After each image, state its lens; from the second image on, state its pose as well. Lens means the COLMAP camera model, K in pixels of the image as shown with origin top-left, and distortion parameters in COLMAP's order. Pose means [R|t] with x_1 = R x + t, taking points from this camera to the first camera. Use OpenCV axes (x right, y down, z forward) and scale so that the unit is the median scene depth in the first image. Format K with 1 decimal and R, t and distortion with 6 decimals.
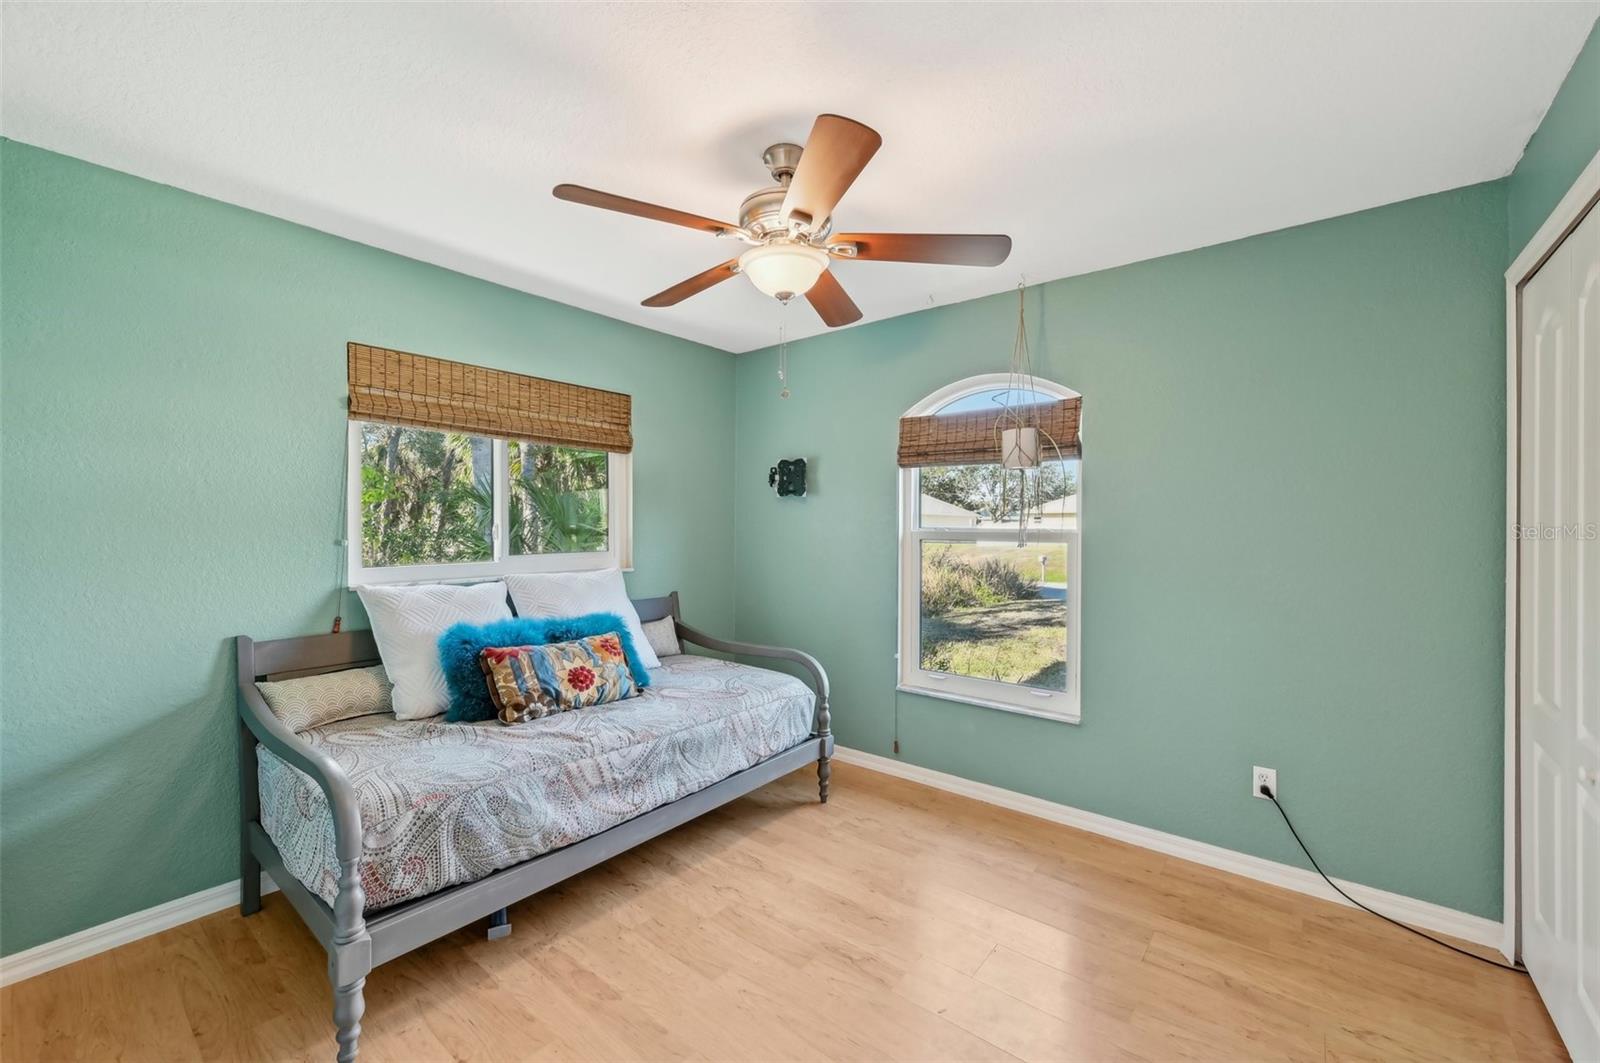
lens RADIAL K [[641.2, 0, 795.1], [0, 641.2, 525.6], [0, 0, 1]] dist [0.000429, -0.000685]
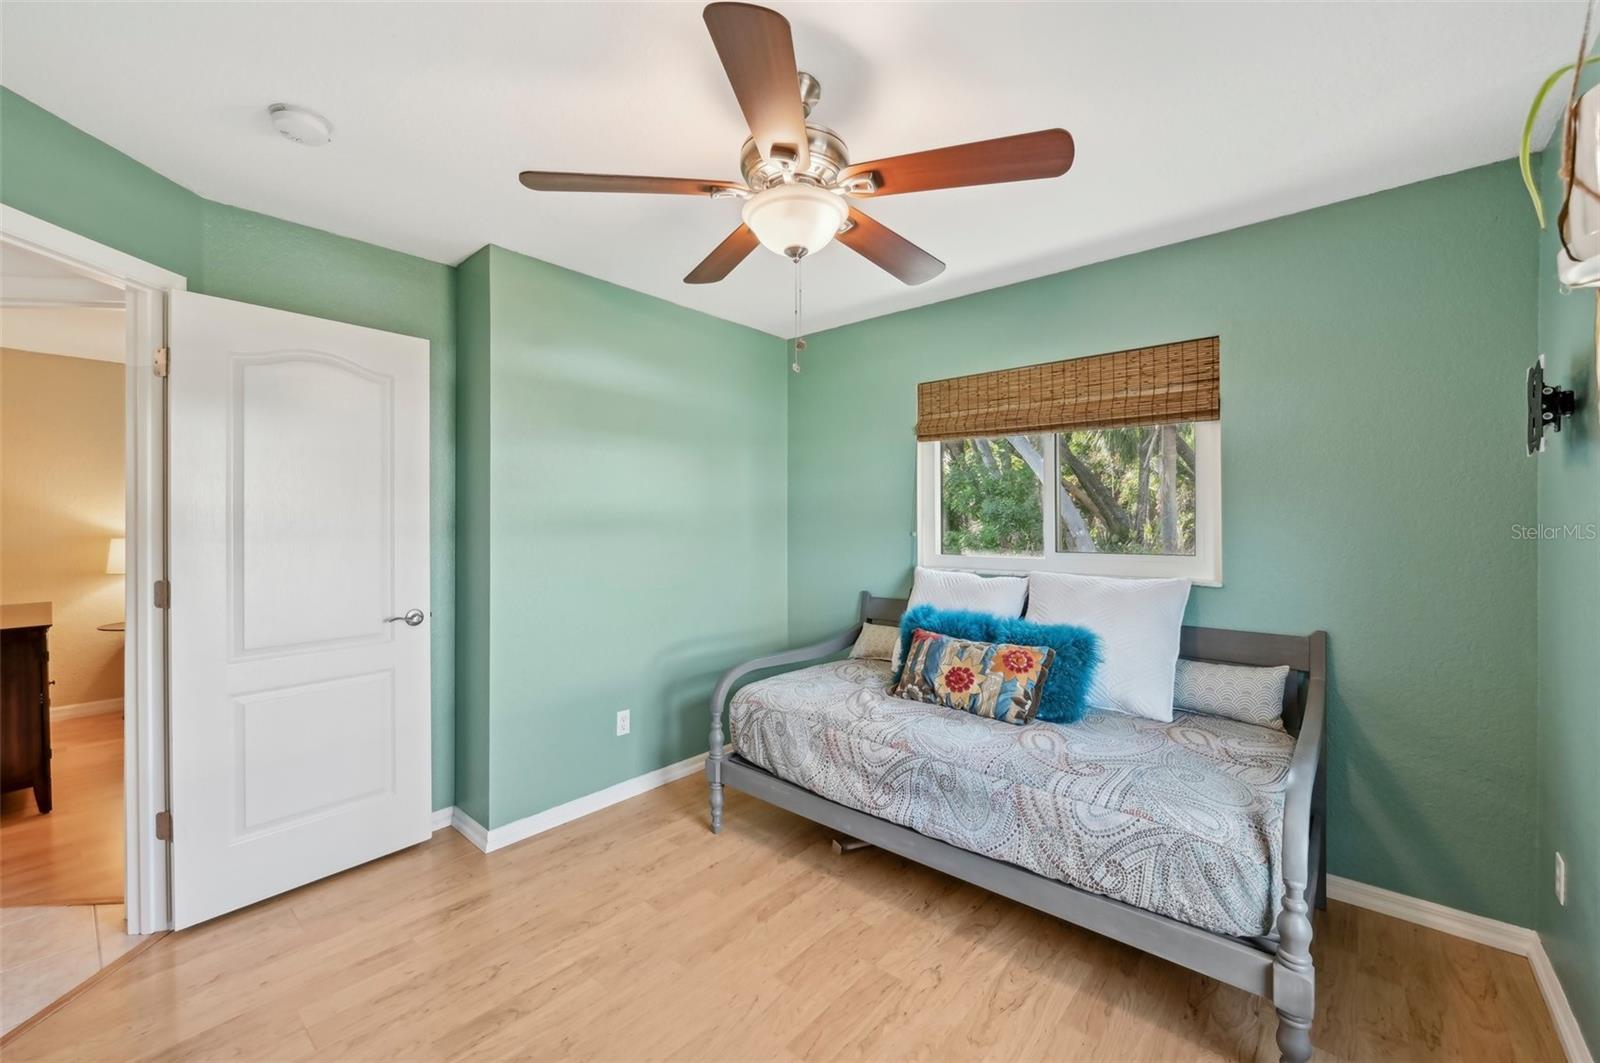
lens RADIAL K [[641.2, 0, 798.9], [0, 641.2, 525.9], [0, 0, 1]] dist [0.000429, -0.000685]
pose [[-0.028924, 0.006381, -0.999561, 0.643971], [-0.001658, 0.999978, 0.006431, 0.000748], [0.999580, 0.001843, -0.028912, 0.791505]]
